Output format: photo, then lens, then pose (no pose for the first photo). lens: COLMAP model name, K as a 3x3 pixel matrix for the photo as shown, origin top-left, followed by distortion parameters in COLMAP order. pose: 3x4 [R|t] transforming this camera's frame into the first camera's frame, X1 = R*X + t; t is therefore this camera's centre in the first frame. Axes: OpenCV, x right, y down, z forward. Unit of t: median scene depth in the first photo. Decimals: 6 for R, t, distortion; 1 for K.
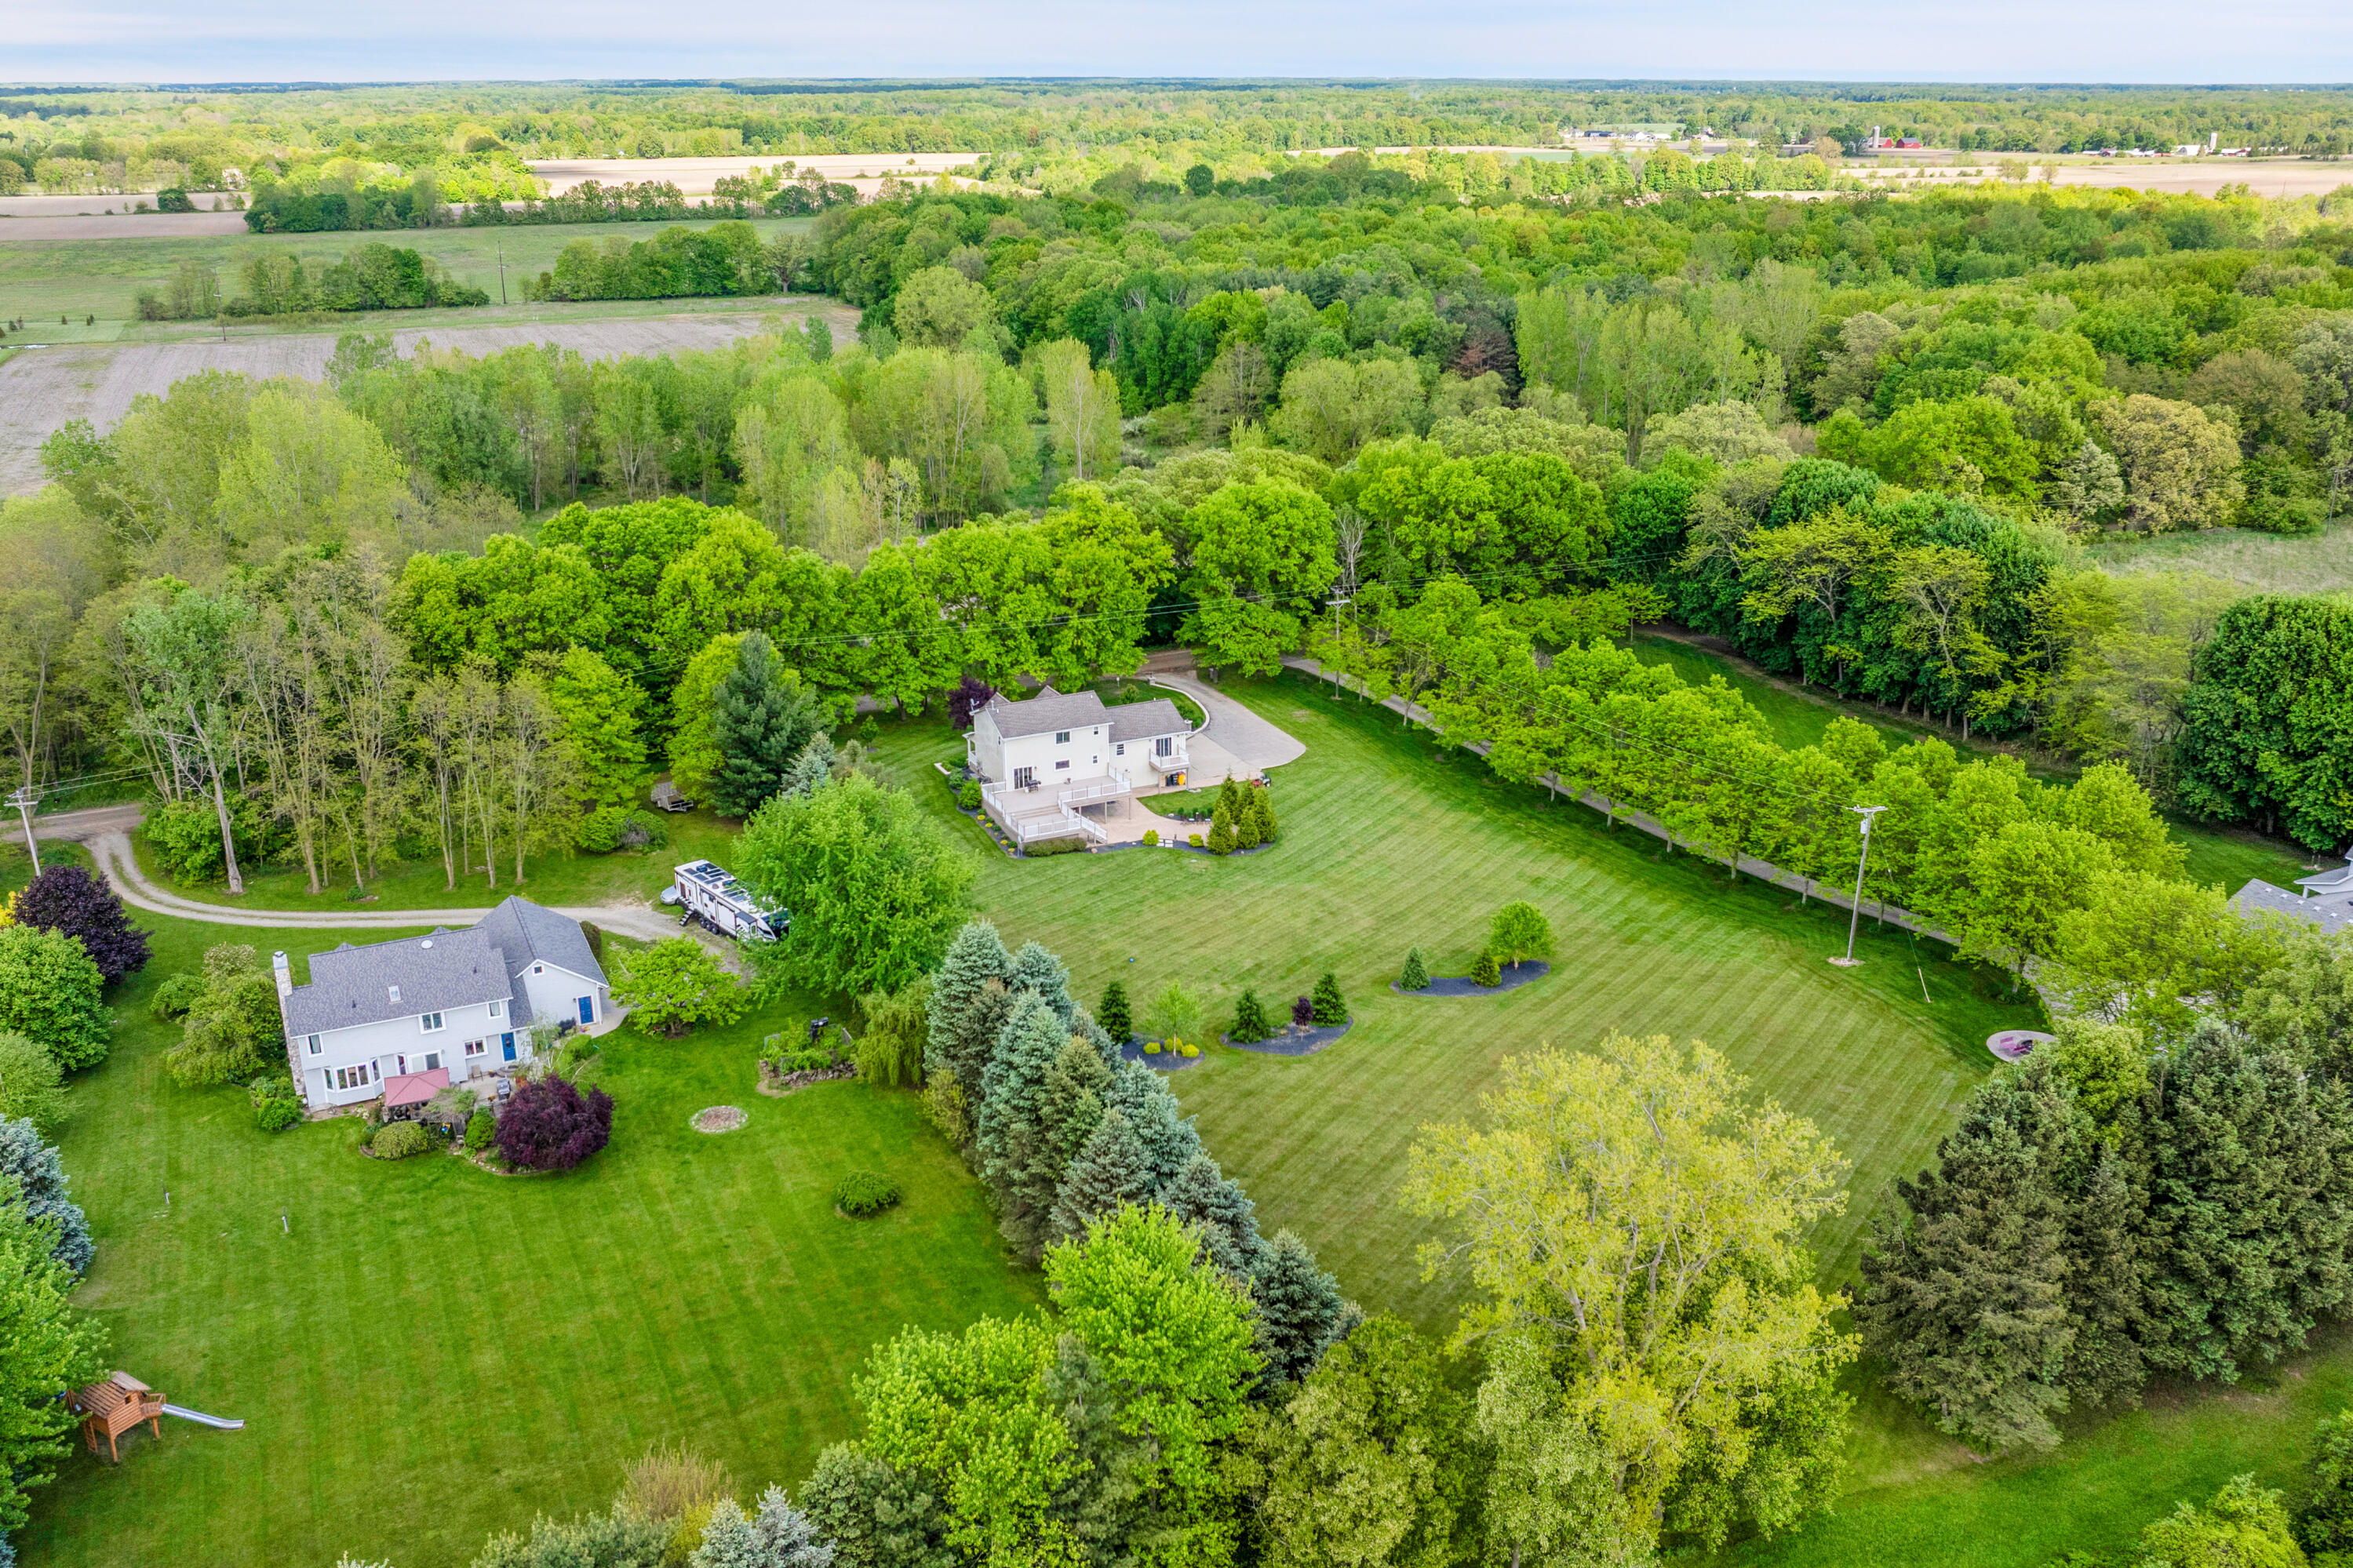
lens RADIAL K [[1963.8, 0, 1181.8], [0, 1963.8, 771.7], [0, 0, 1]] dist [-0.036065, 0.011792]
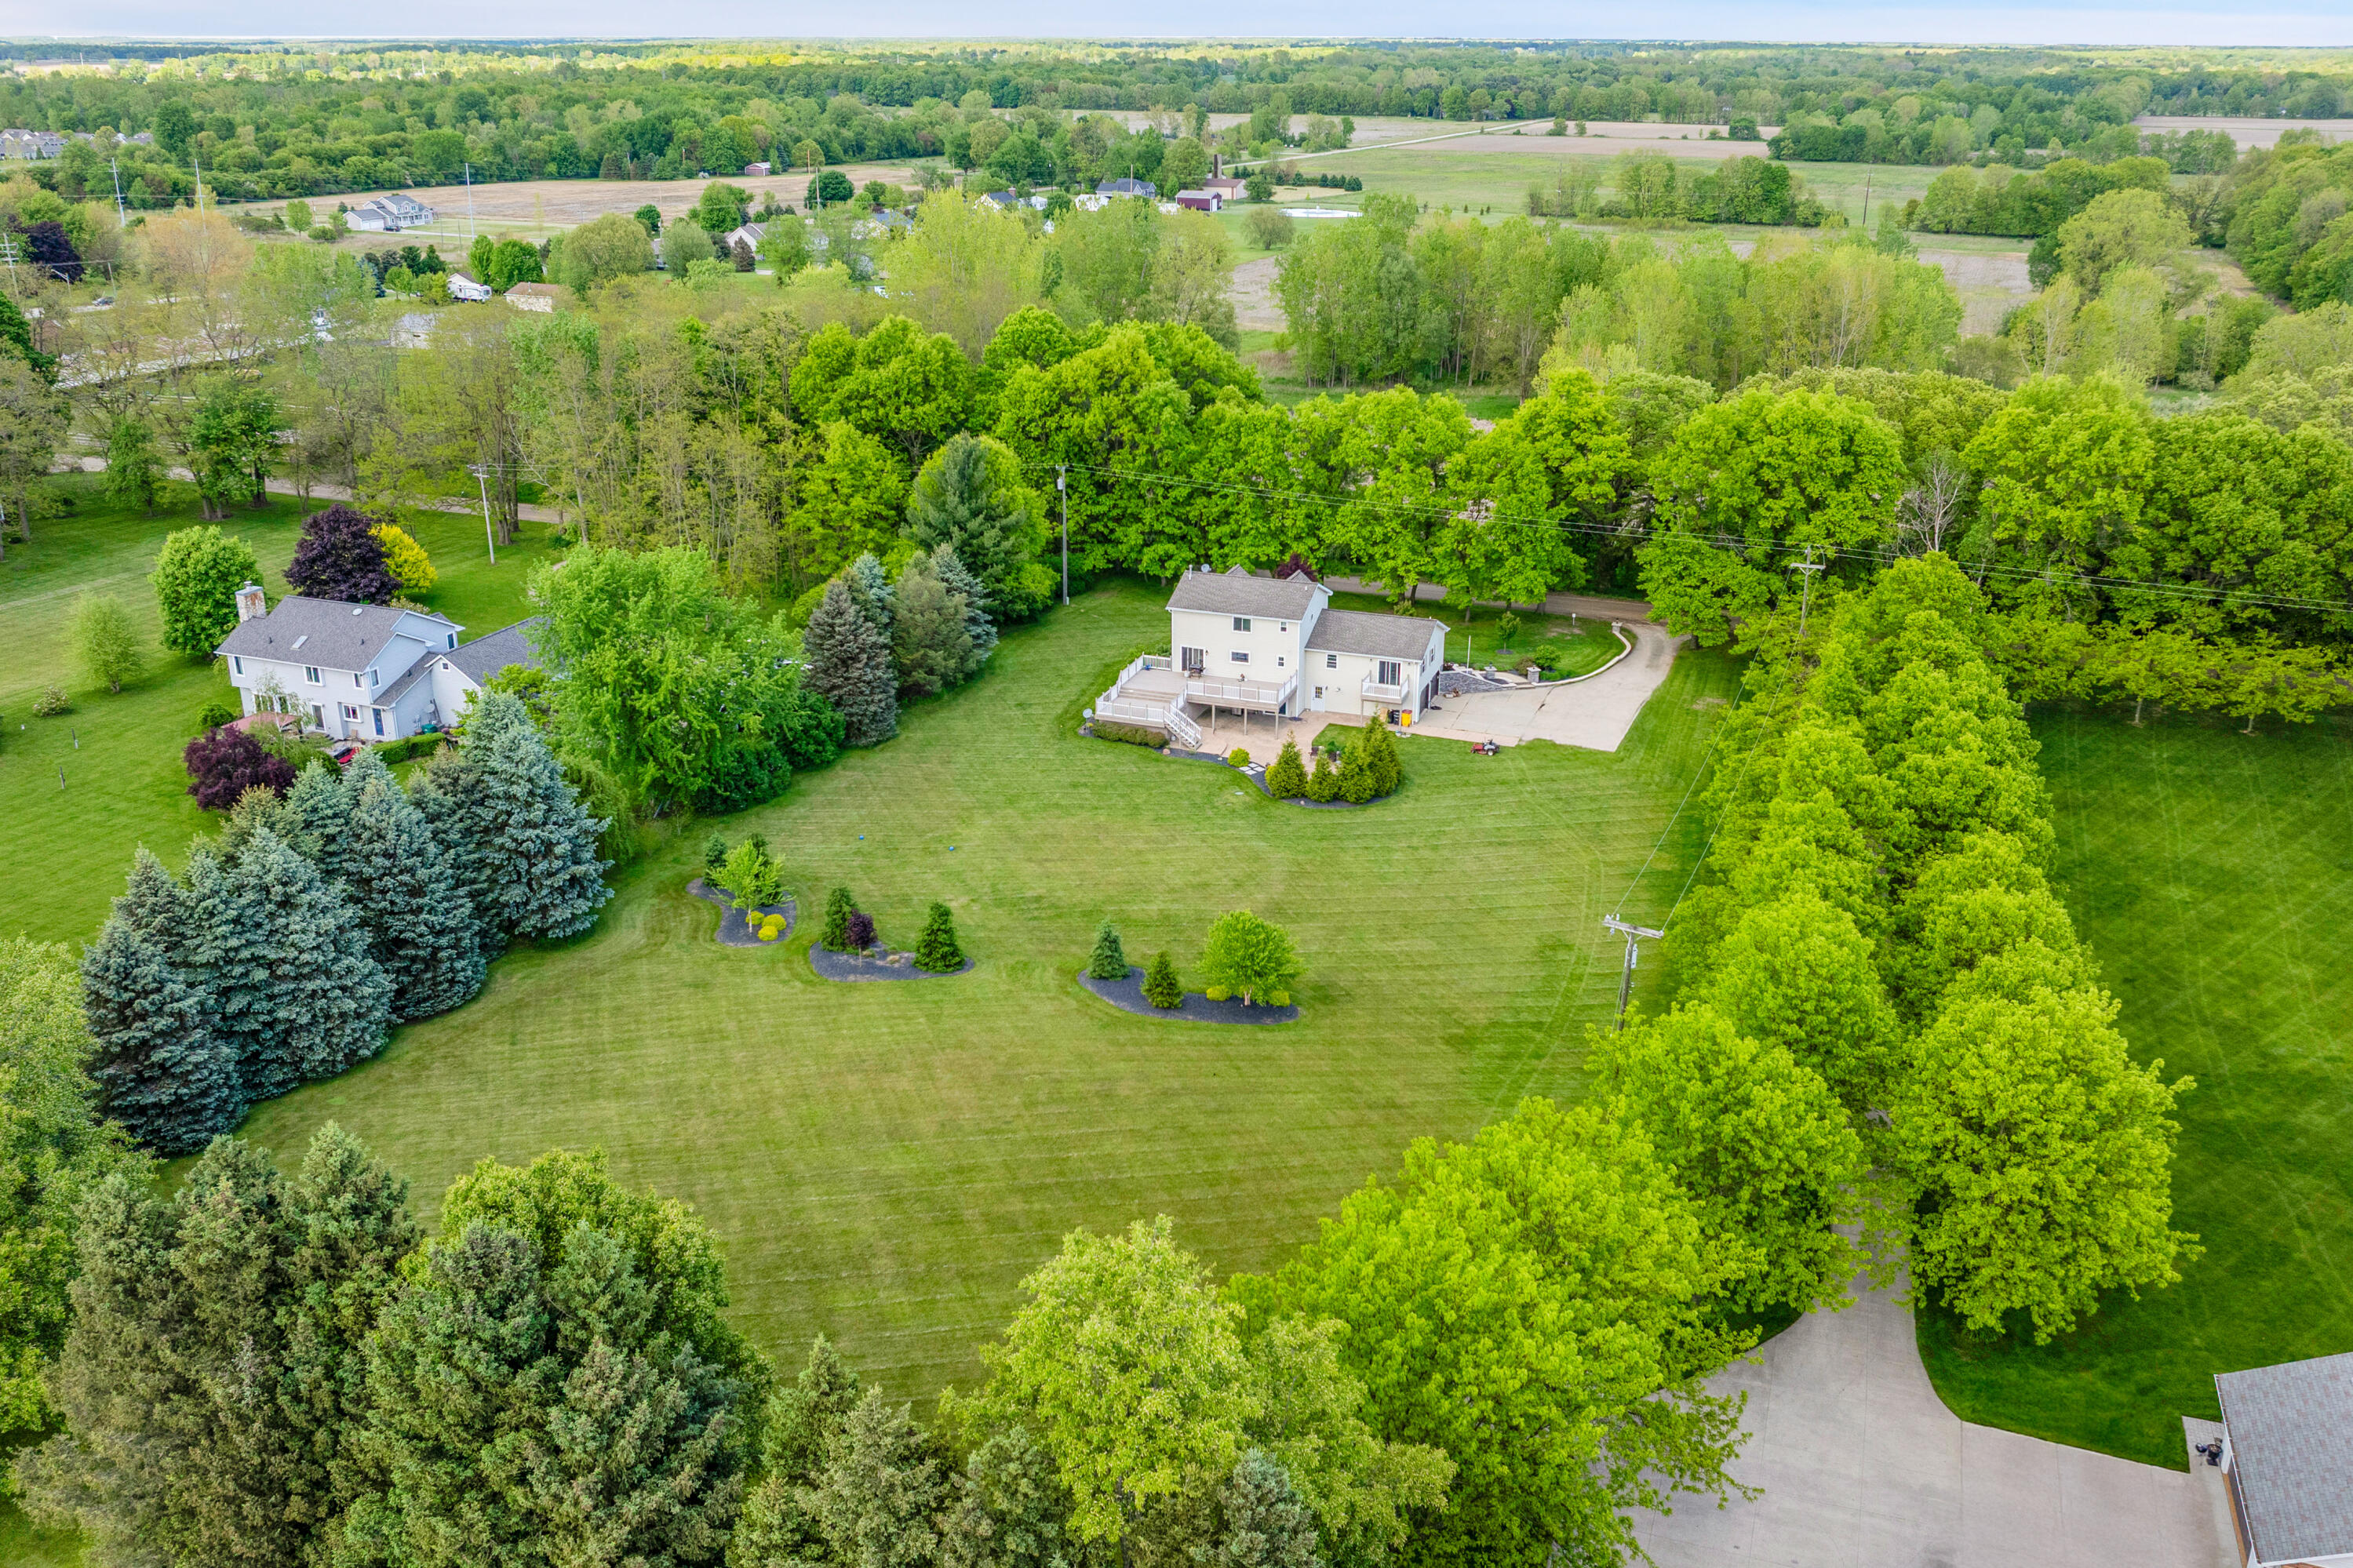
lens RADIAL K [[1963.8, 0, 1181.8], [0, 1963.8, 771.7], [0, 0, 1]] dist [-0.036065, 0.011792]
pose [[0.688816, 0.256949, -0.677871, 0.409984], [-0.245542, 0.962501, 0.115332, -0.038387], [0.682086, 0.087003, 0.726078, 0.311909]]
